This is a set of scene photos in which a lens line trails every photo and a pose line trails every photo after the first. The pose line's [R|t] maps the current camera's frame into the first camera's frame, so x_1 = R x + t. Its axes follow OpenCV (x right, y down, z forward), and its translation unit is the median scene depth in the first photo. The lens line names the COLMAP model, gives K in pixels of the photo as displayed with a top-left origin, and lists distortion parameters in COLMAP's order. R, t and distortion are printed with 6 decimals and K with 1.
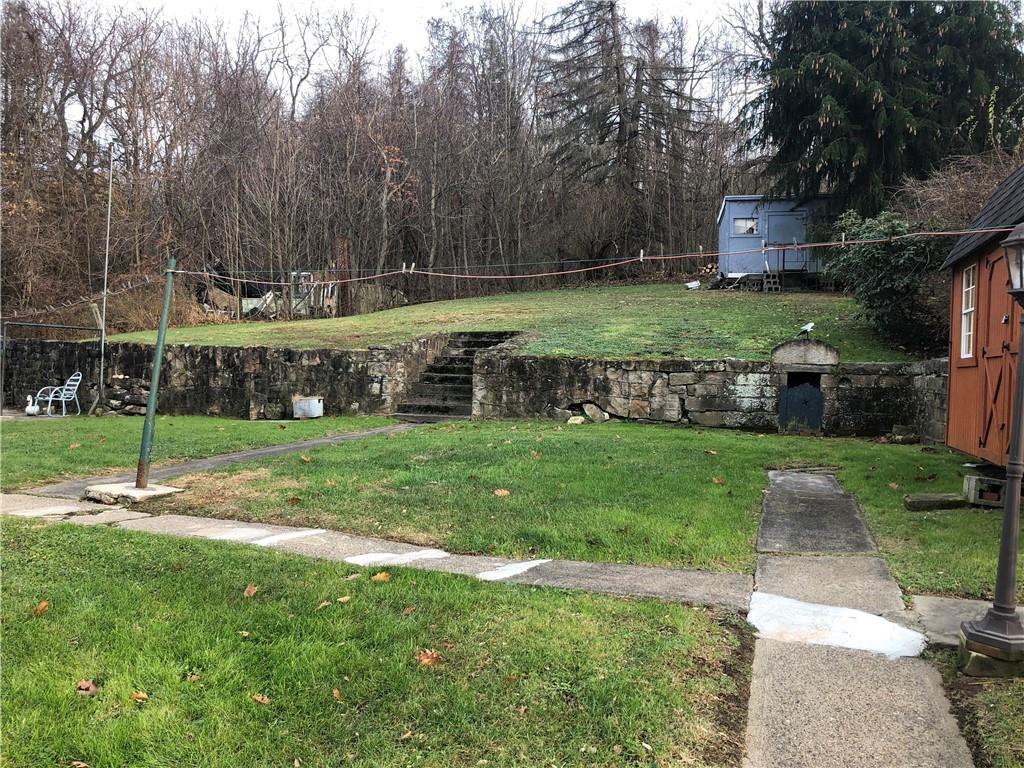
lens RADIAL K [[837.9, 0, 512.0], [0, 837.9, 384.0], [0, 0, 1]] dist [0.023944, 0.018163]
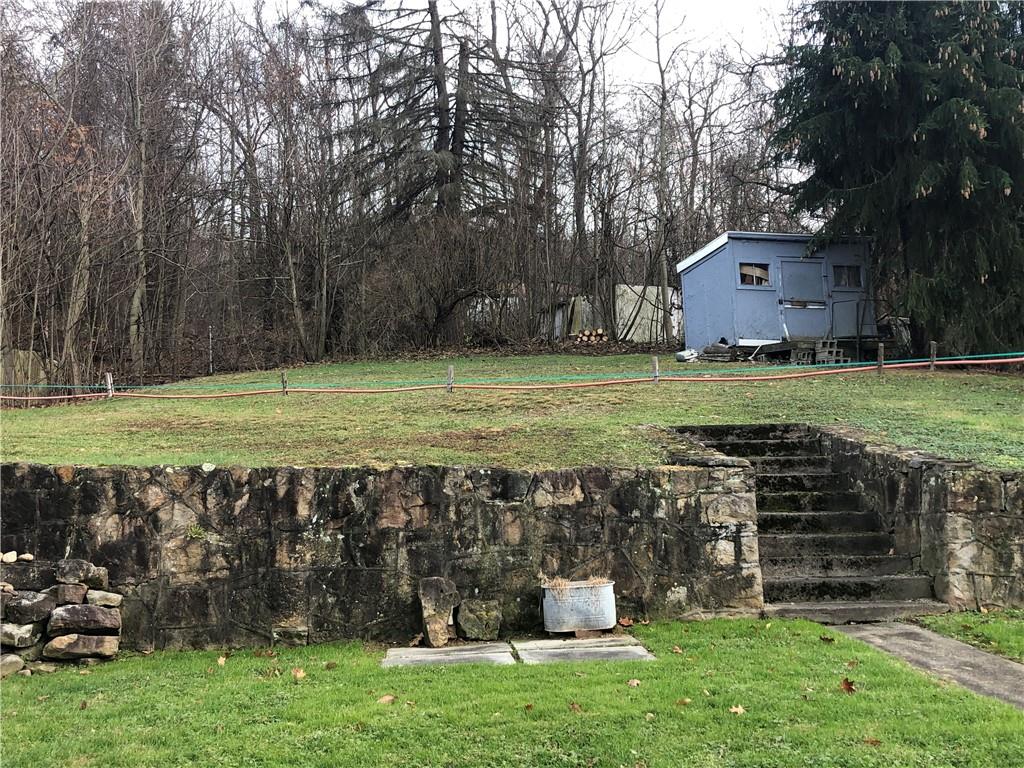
lens RADIAL K [[1043.8, 0, 512.0], [0, 1043.8, 384.0], [0, 0, 1]] dist [0.173103, -0.471706]
pose [[0.904166, 0.006986, 0.427124, -0.488893], [0.035567, 0.995163, -0.091569, -0.035765], [-0.425698, 0.097986, 0.899544, 0.500289]]
